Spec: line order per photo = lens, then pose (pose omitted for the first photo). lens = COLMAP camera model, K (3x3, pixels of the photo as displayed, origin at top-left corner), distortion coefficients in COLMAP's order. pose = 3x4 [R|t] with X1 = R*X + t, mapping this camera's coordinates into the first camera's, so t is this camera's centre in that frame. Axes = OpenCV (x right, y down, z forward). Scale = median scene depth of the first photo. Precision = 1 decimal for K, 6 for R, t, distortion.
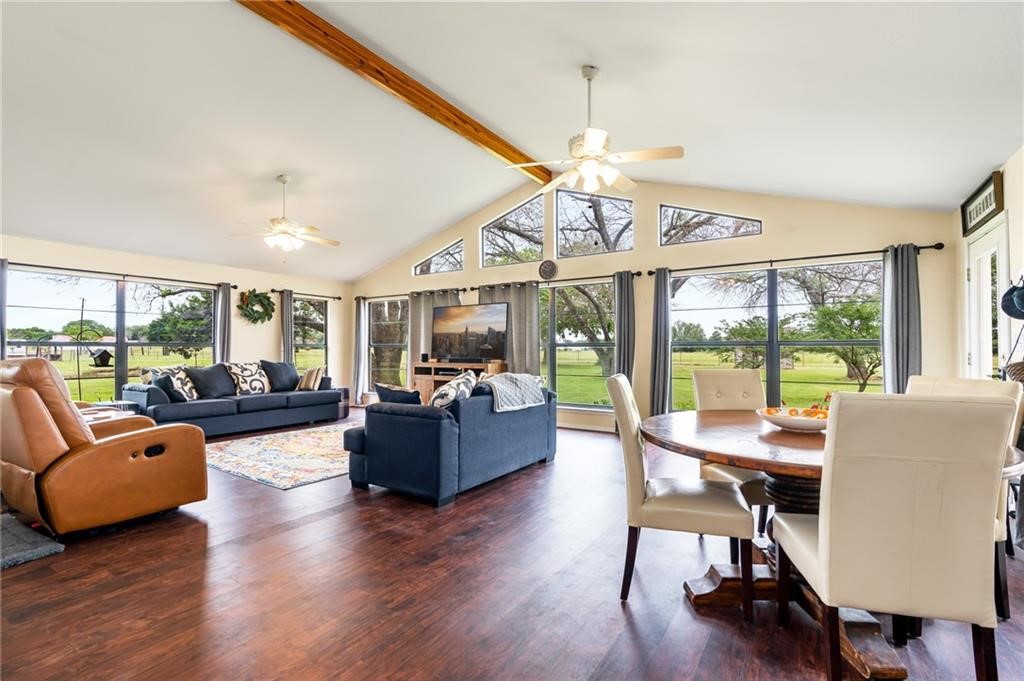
lens RADIAL K [[448.1, 0, 512.0], [0, 448.1, 340.5], [0, 0, 1]] dist [0.000201, -0.000137]
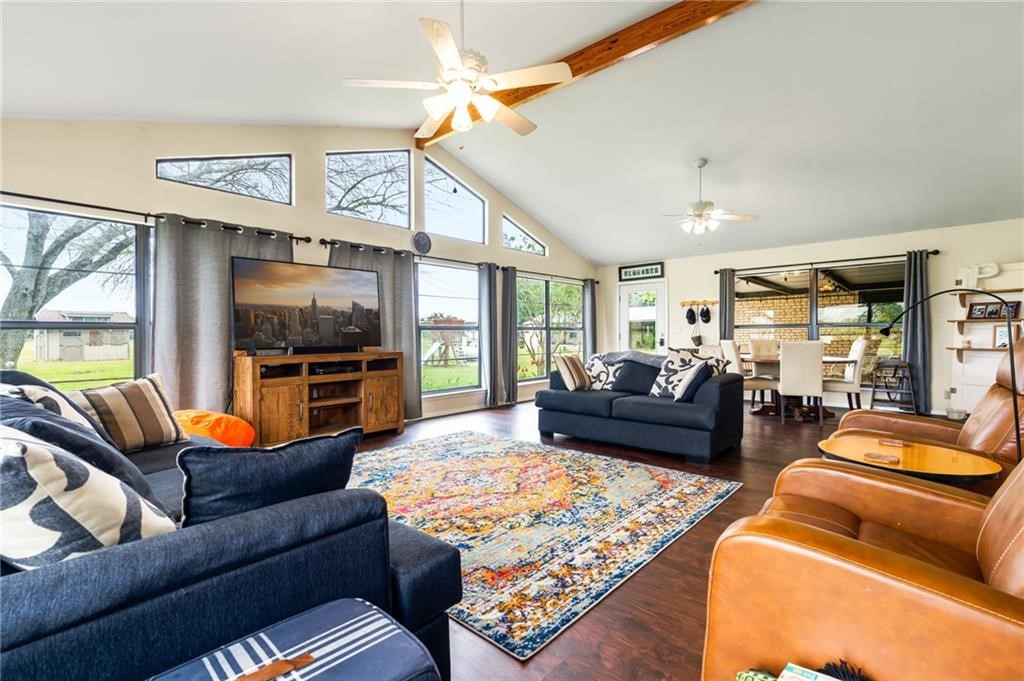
lens RADIAL K [[480.9, 0, 512.0], [0, 480.9, 340.5], [0, 0, 1]] dist [-0.000267, 0.000185]
pose [[0.183107, -0.010943, 0.983032, -0.748399], [-0.022713, 0.999624, 0.015359, 0.013656], [-0.982831, -0.025139, 0.182790, 0.601222]]
